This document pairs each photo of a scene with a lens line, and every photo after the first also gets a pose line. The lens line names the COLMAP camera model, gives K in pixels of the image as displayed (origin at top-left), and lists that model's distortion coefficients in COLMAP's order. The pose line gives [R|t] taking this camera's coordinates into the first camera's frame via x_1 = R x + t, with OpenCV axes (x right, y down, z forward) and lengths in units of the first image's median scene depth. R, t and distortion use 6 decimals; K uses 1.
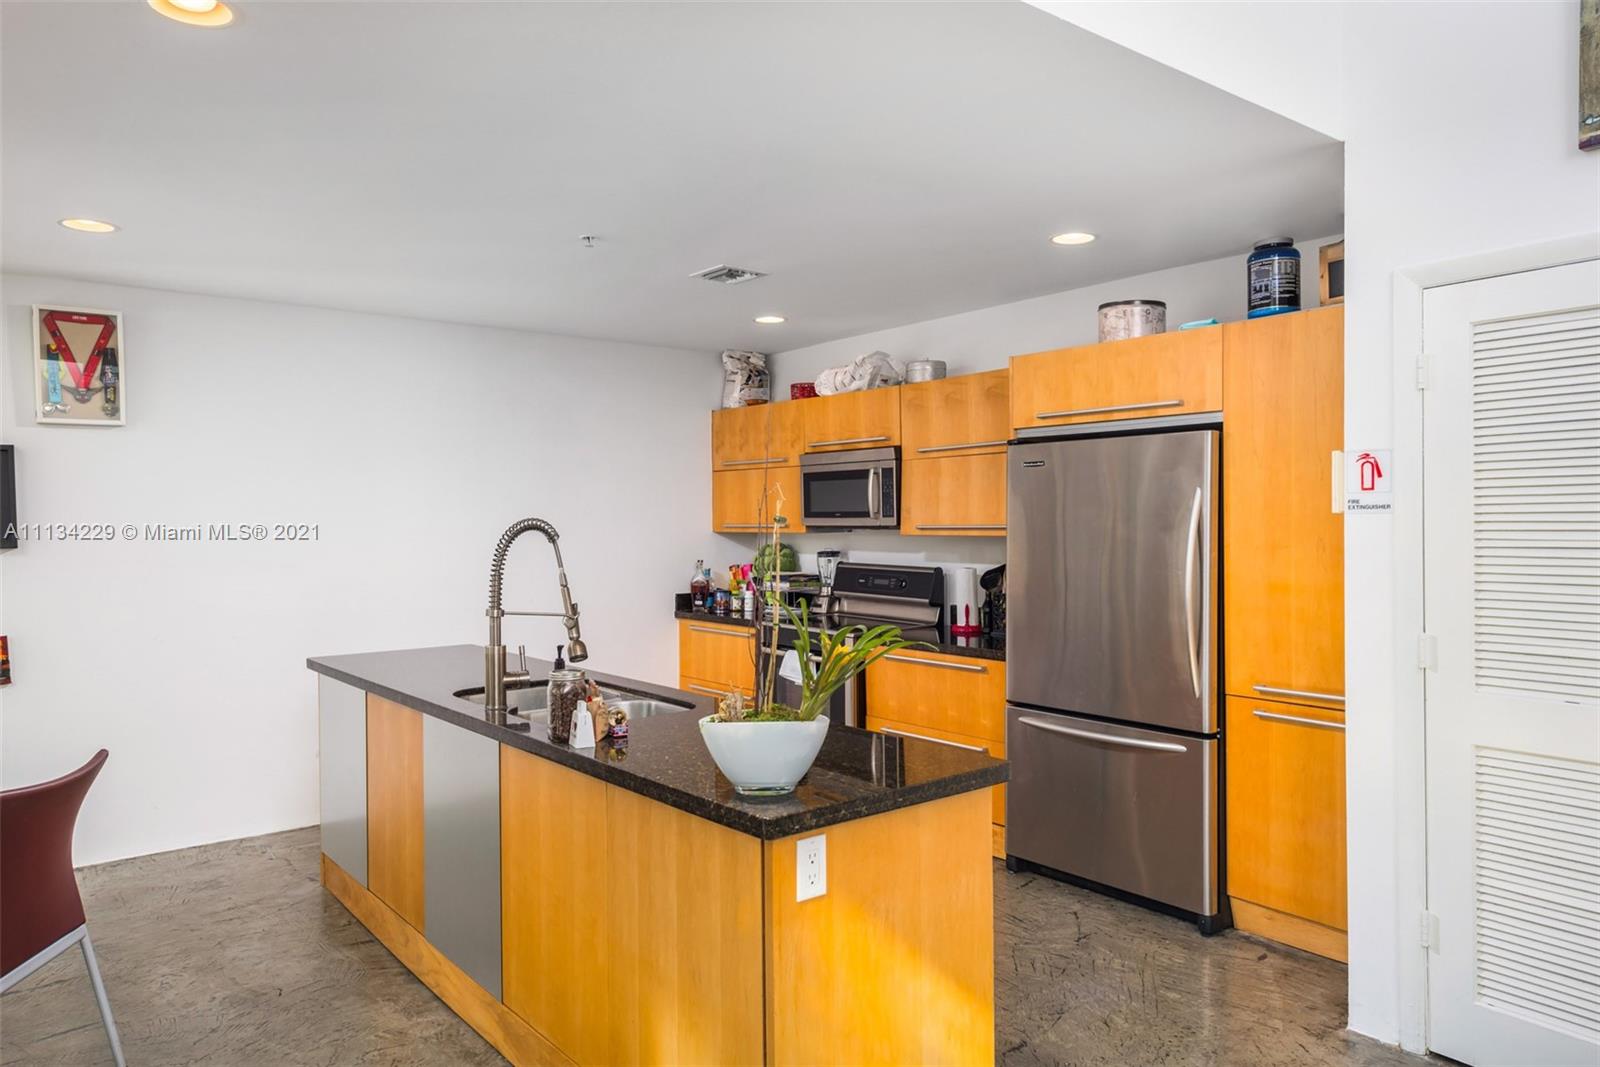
lens RADIAL K [[1060.8, 0, 793.4], [0, 1060.8, 527.9], [0, 0, 1]] dist [0.021623, -0.002883]
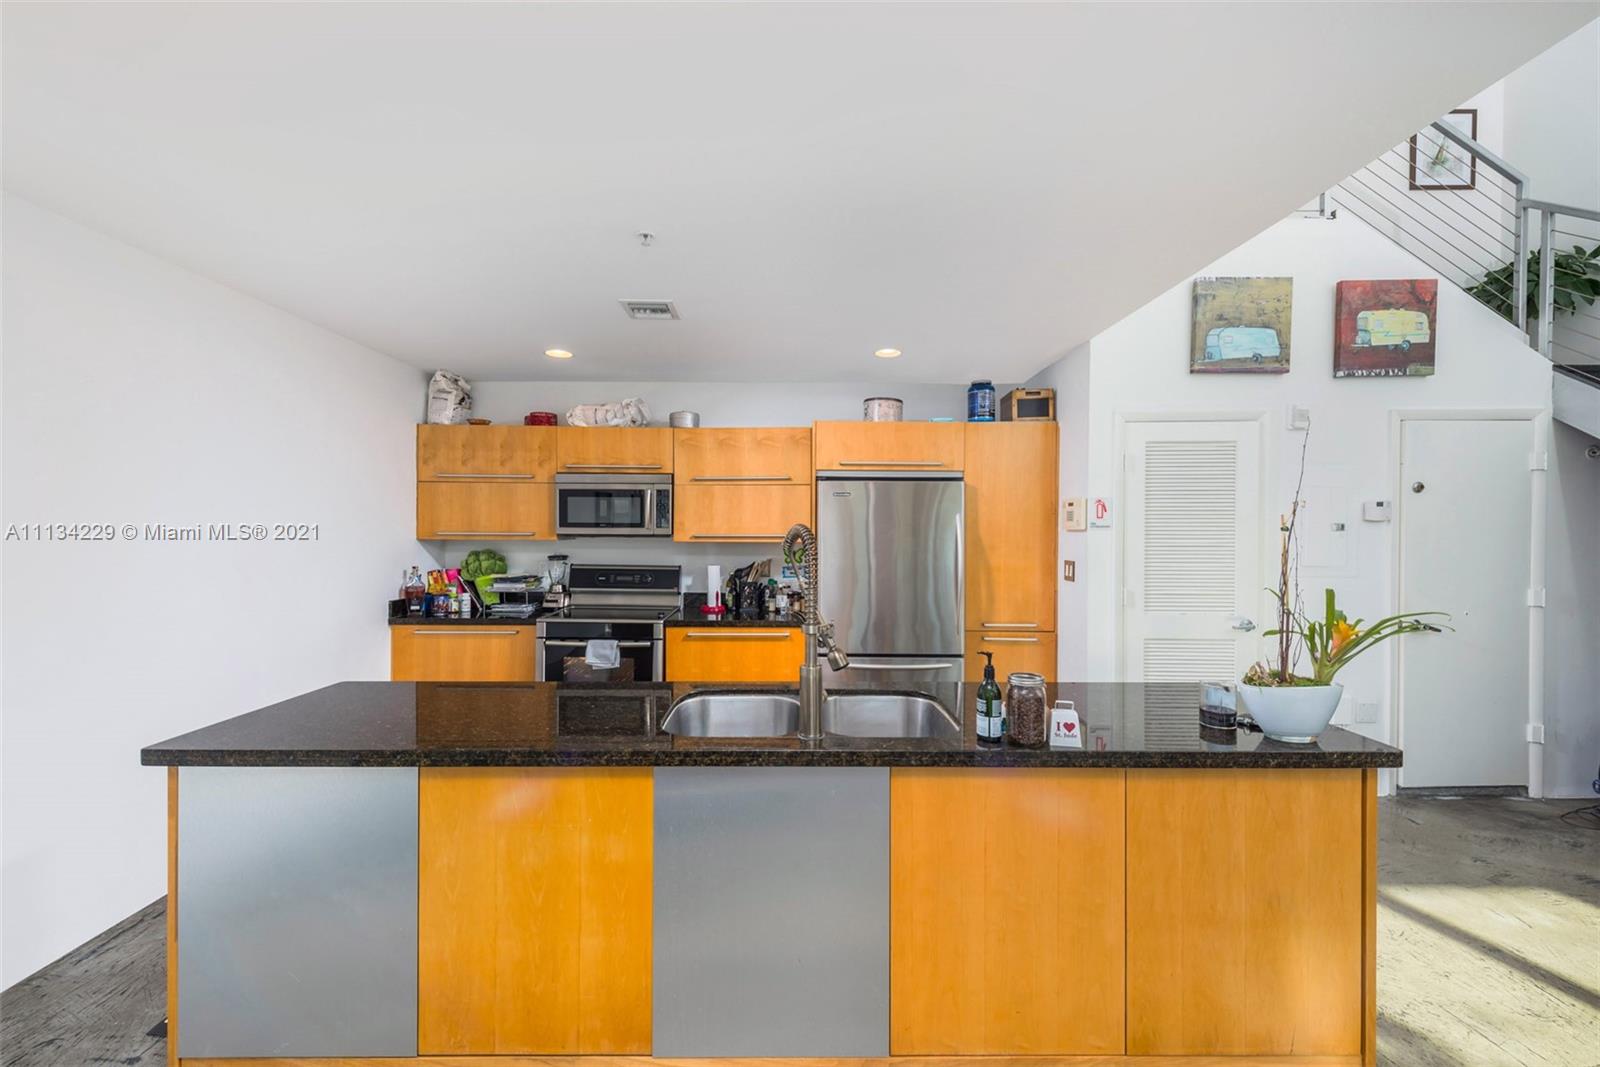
lens RADIAL K [[626.3, 0, 797.3], [0, 626.3, 532.4], [0, 0, 1]] dist [0.012594, 0.000128]
pose [[0.620852, 0.010697, 0.783855, -0.379365], [-0.003238, 0.999933, -0.011082, 0.003206], [-0.783921, 0.004342, 0.620845, 0.366587]]
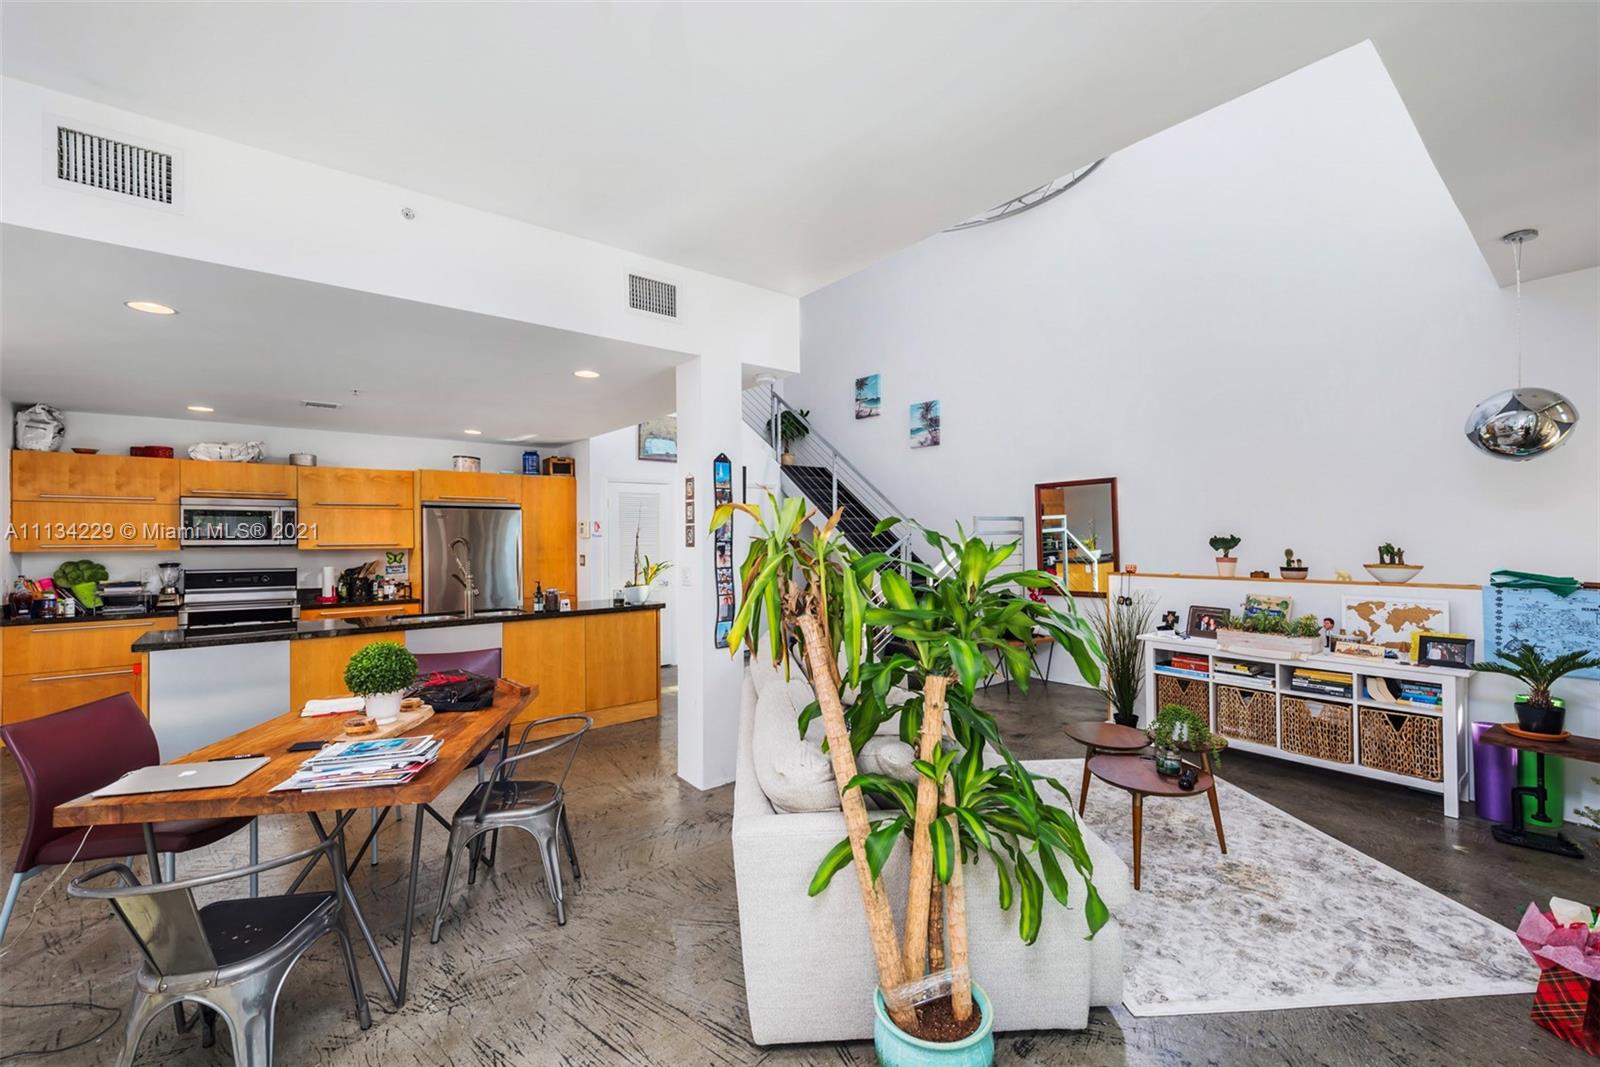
lens RADIAL K [[661.8, 0, 802.1], [0, 661.8, 533.8], [0, 0, 1]] dist [-0.000339, 0.000185]
pose [[-0.010995, 0.021211, 0.999715, -0.942252], [0.020118, 0.999577, -0.020987, 0.019234], [-0.999737, 0.019882, -0.011417, 0.150313]]
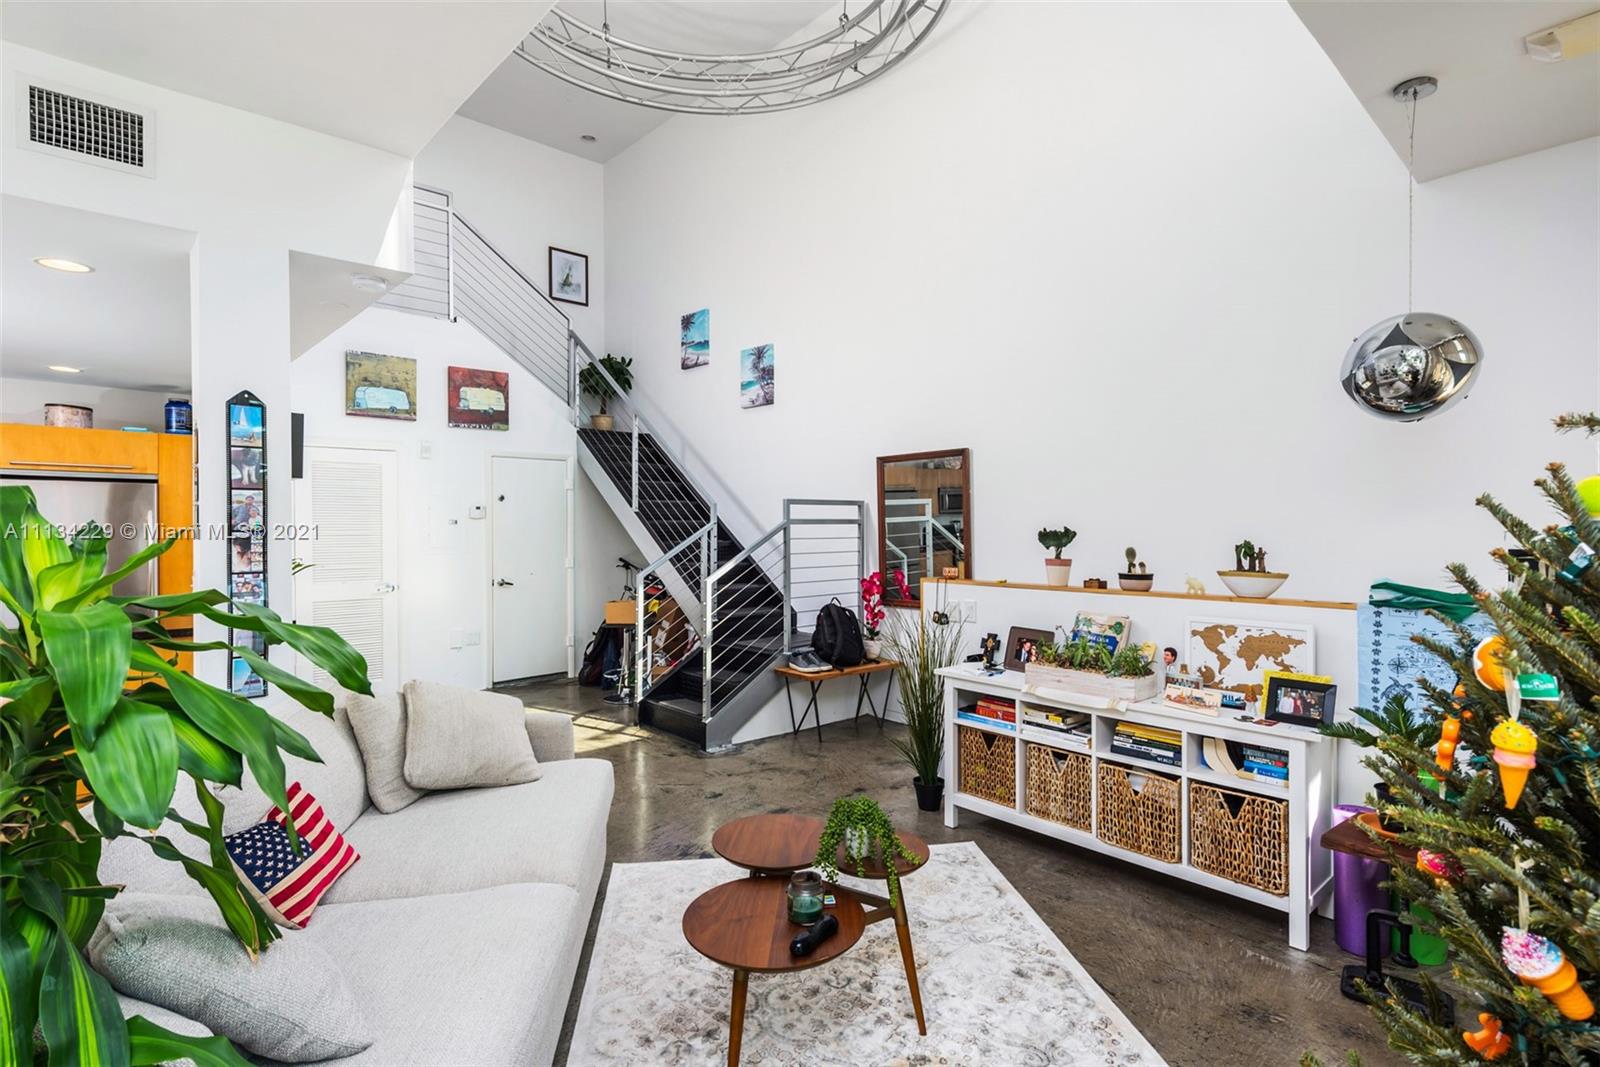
lens RADIAL K [[799.0, 0, 798.4], [0, 799.0, 533.9], [0, 0, 1]] dist [0.005062, -0.002479]
pose [[-0.086278, 0.006744, 0.996248, -0.819732], [0.012885, 0.999901, -0.005653, 0.020714], [-0.996188, 0.012349, -0.086357, -0.072690]]
